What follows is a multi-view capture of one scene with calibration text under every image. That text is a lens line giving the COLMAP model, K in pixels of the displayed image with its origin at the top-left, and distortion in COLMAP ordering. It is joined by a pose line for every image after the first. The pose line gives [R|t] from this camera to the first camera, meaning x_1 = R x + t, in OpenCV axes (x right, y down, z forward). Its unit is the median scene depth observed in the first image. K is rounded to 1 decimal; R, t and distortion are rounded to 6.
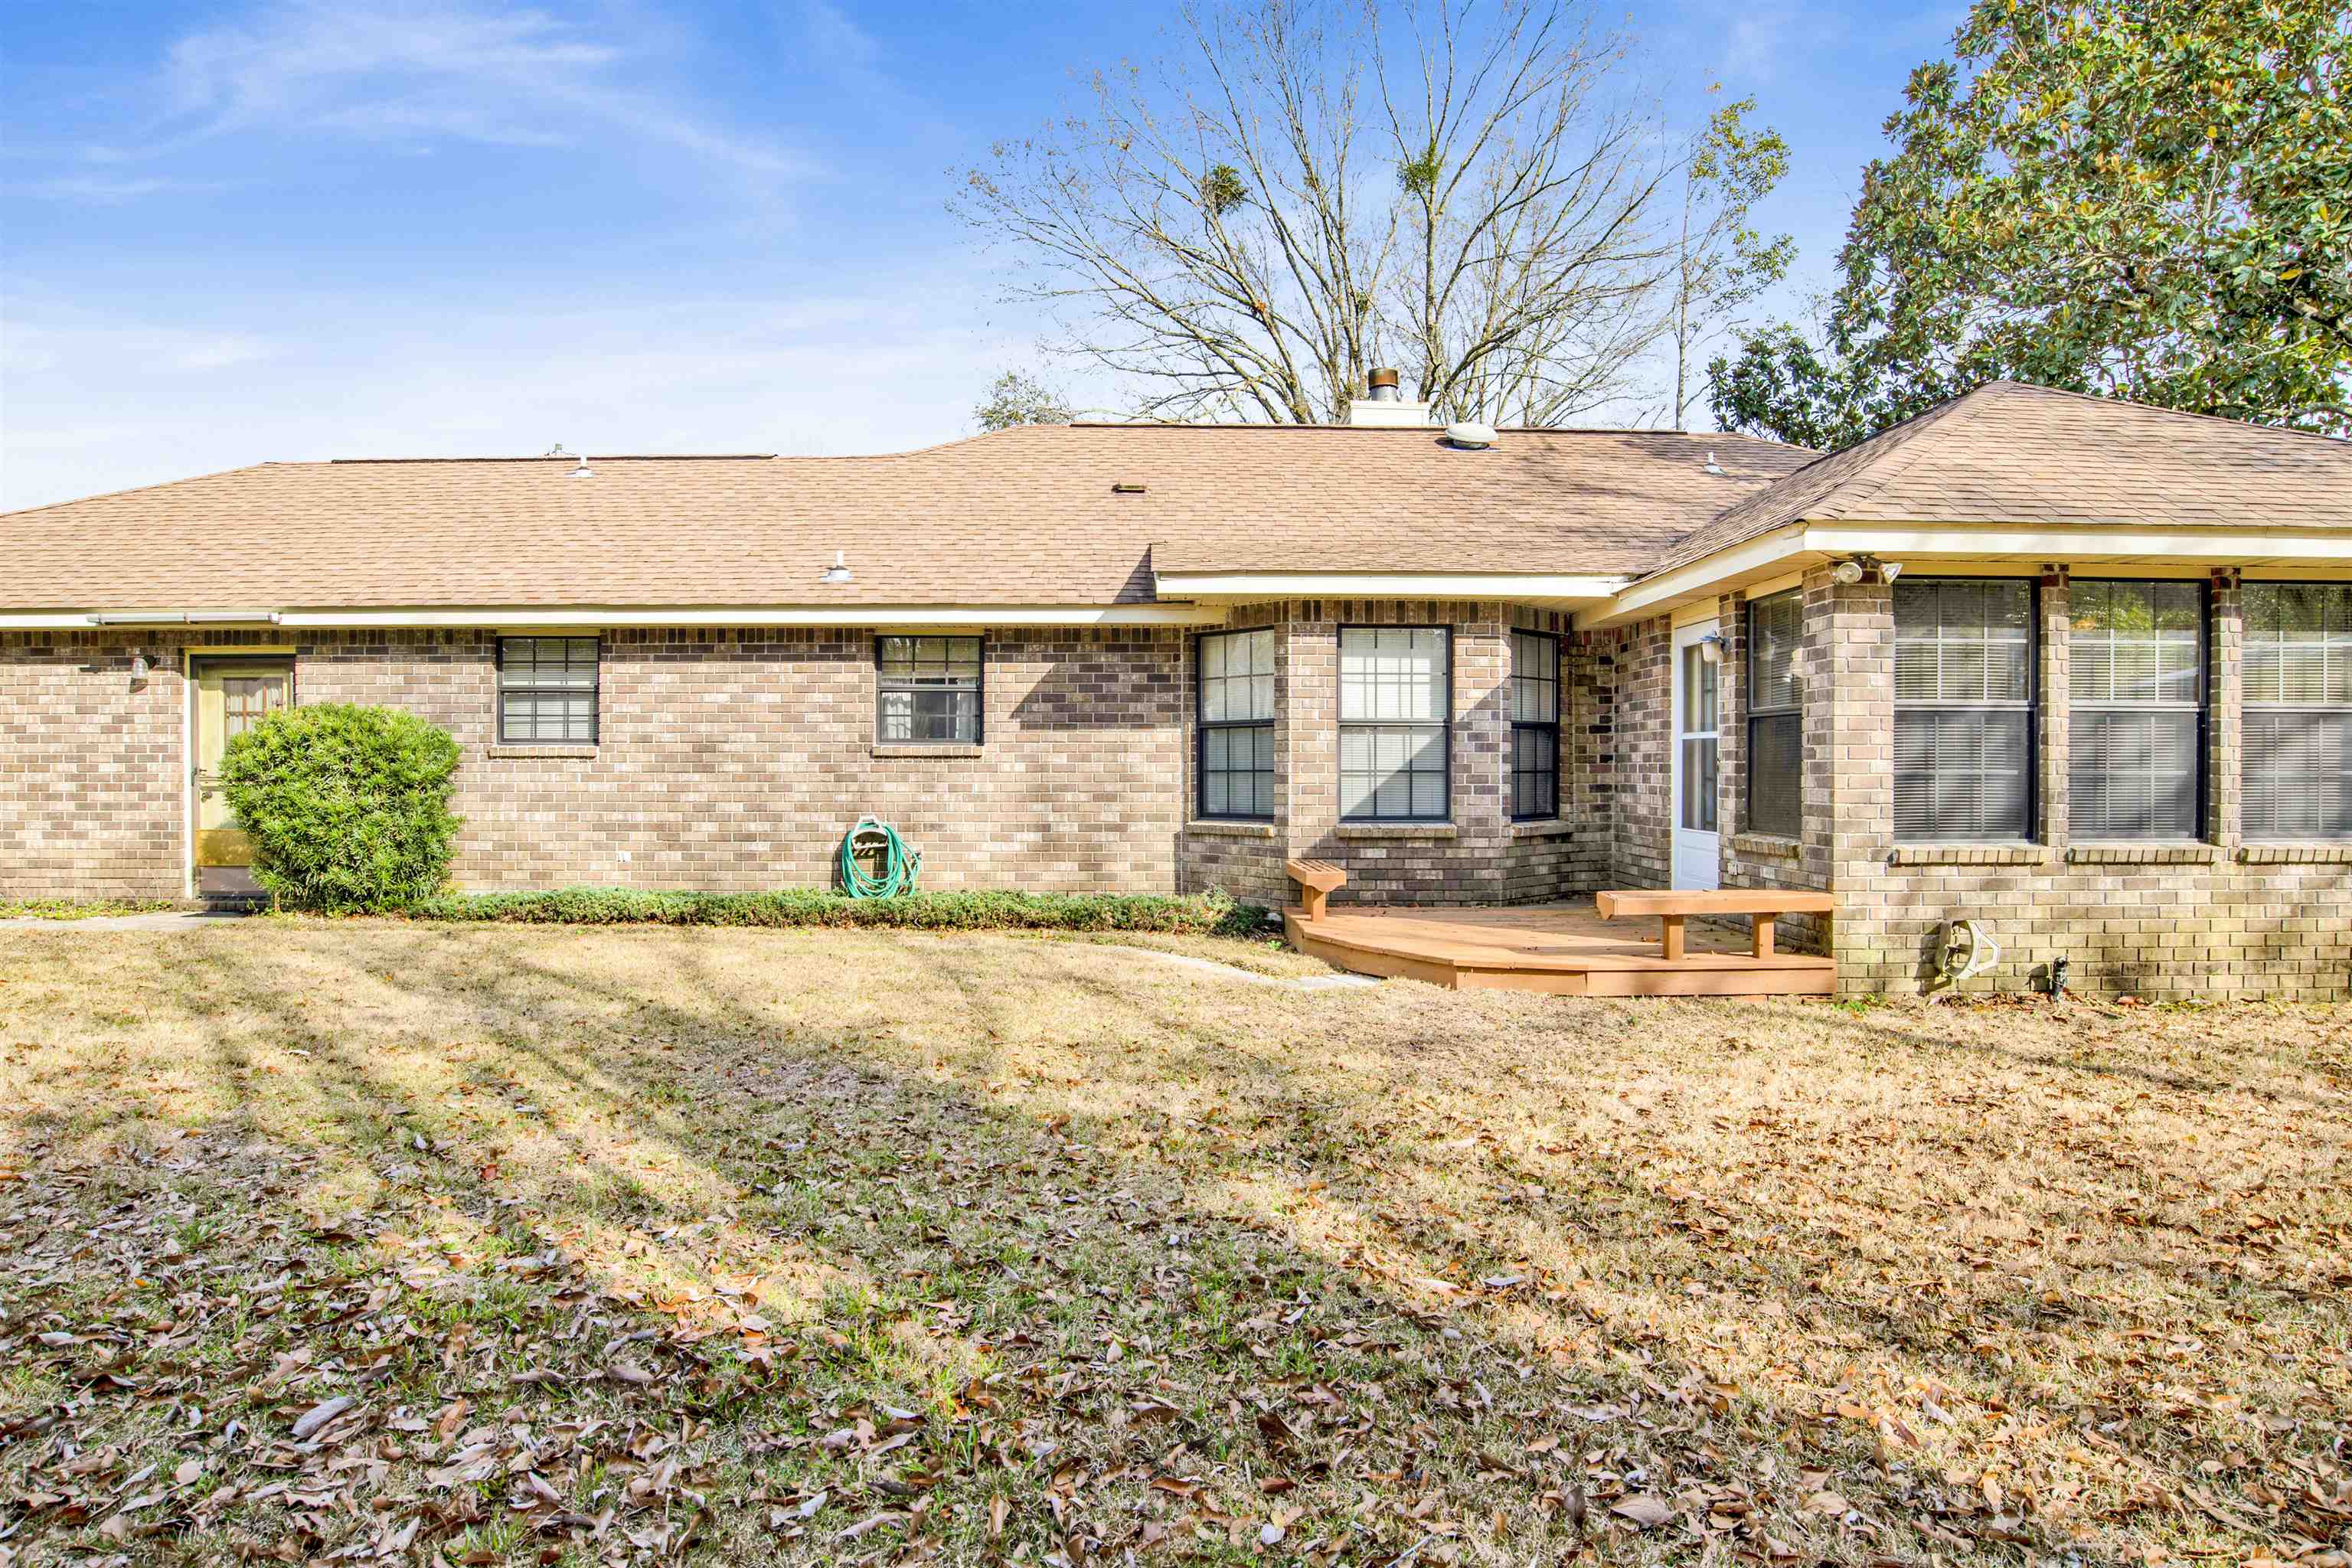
lens RADIAL K [[1322.2, 0, 1175.3], [0, 1322.2, 786.1], [0, 0, 1]] dist [-0.041523, 0.003046]
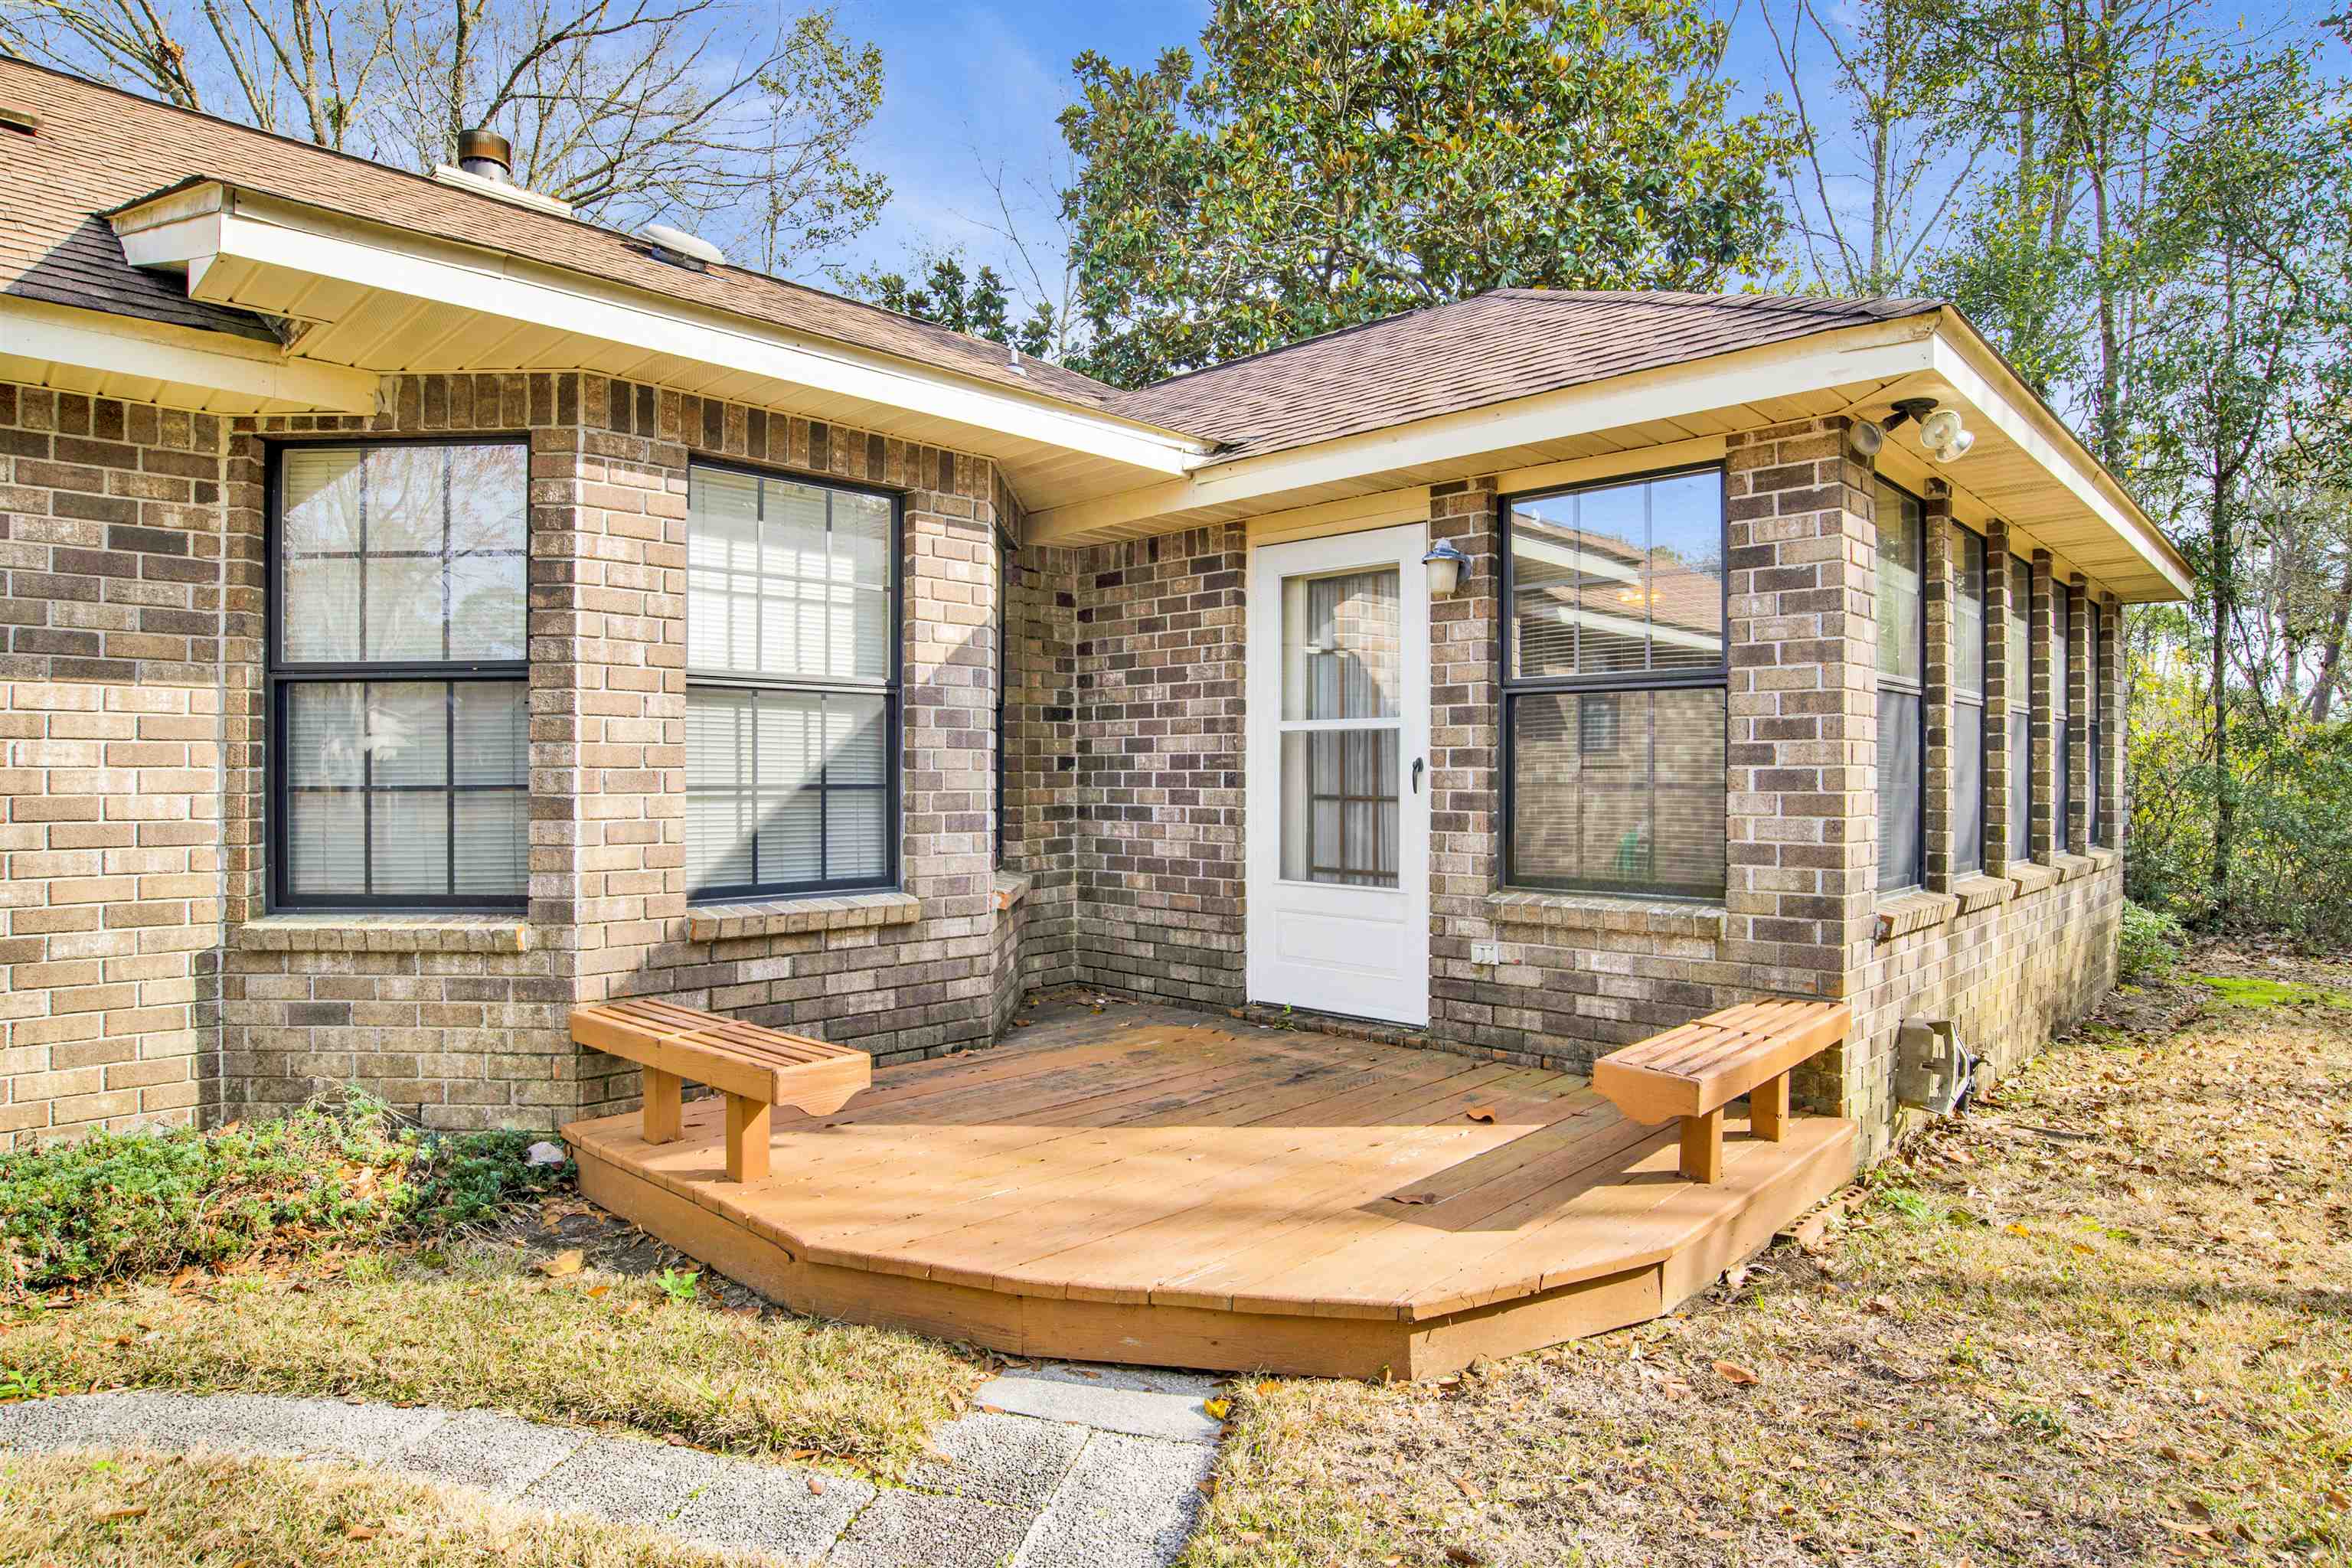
lens RADIAL K [[1322.2, 0, 1166.0], [0, 1322.2, 776.8], [0, 0, 1]] dist [-0.041523, 0.003046]
pose [[0.704780, -0.001644, 0.709424, -0.072311], [0.010376, 0.999914, -0.007992, -0.010062], [-0.709350, 0.012994, 0.704737, 0.579465]]
